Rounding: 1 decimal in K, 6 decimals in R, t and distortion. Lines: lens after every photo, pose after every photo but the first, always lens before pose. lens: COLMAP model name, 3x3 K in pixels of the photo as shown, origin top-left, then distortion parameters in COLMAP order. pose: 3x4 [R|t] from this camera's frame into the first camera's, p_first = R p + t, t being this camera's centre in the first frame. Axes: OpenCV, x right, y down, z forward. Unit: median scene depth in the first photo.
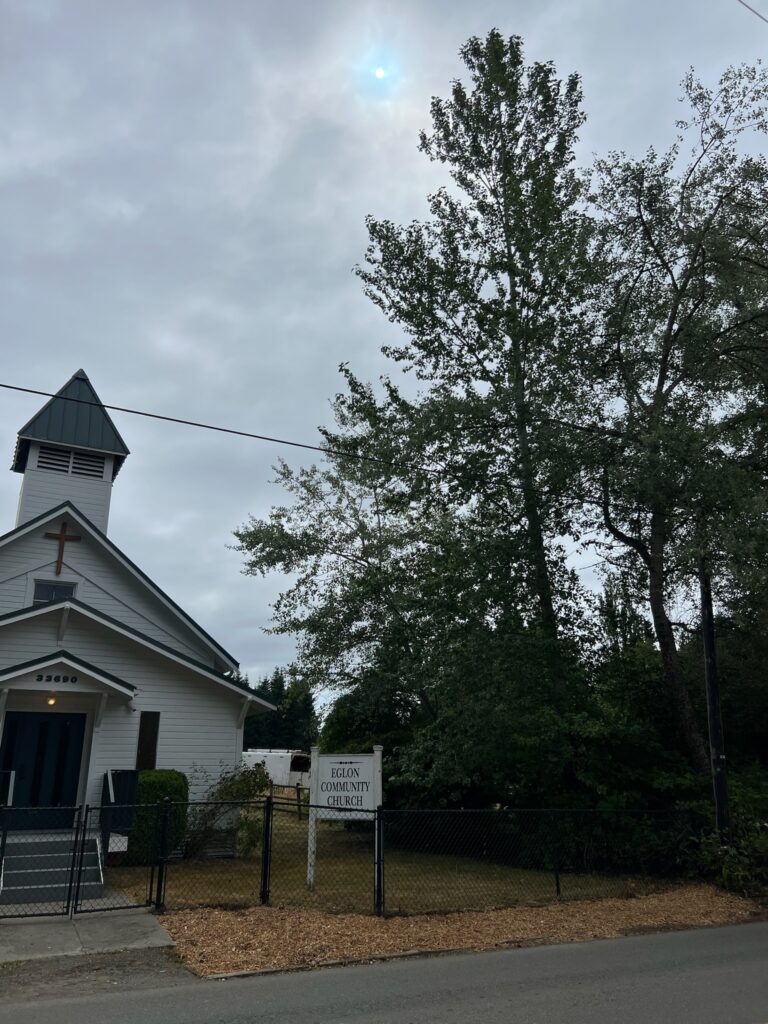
lens RADIAL K [[769.7, 0, 365.8], [0, 769.7, 508.6], [0, 0, 1]] dist [0.011006, 0.004871]
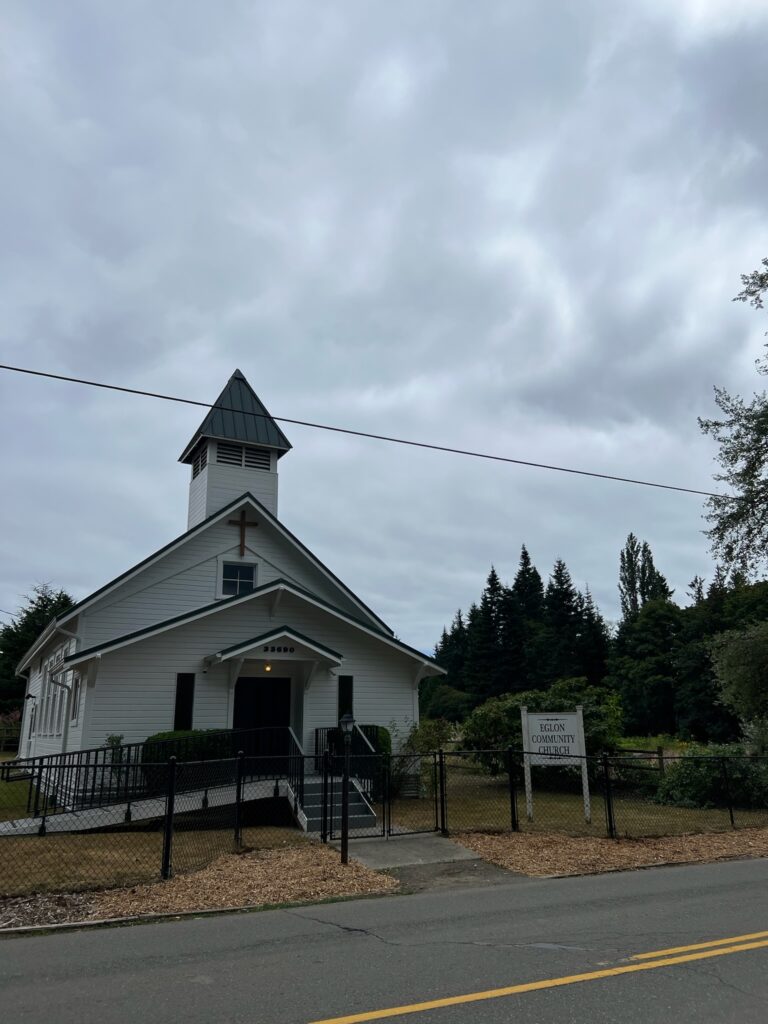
lens RADIAL K [[760.6, 0, 384.0], [0, 760.6, 512.0], [0, 0, 1]] dist [0.108361, -0.175726]
pose [[0.999961, -0.005448, 0.006953, -0.234170], [0.005027, 0.998233, 0.059205, -0.055980], [-0.007264, -0.059167, 0.998222, -0.151333]]
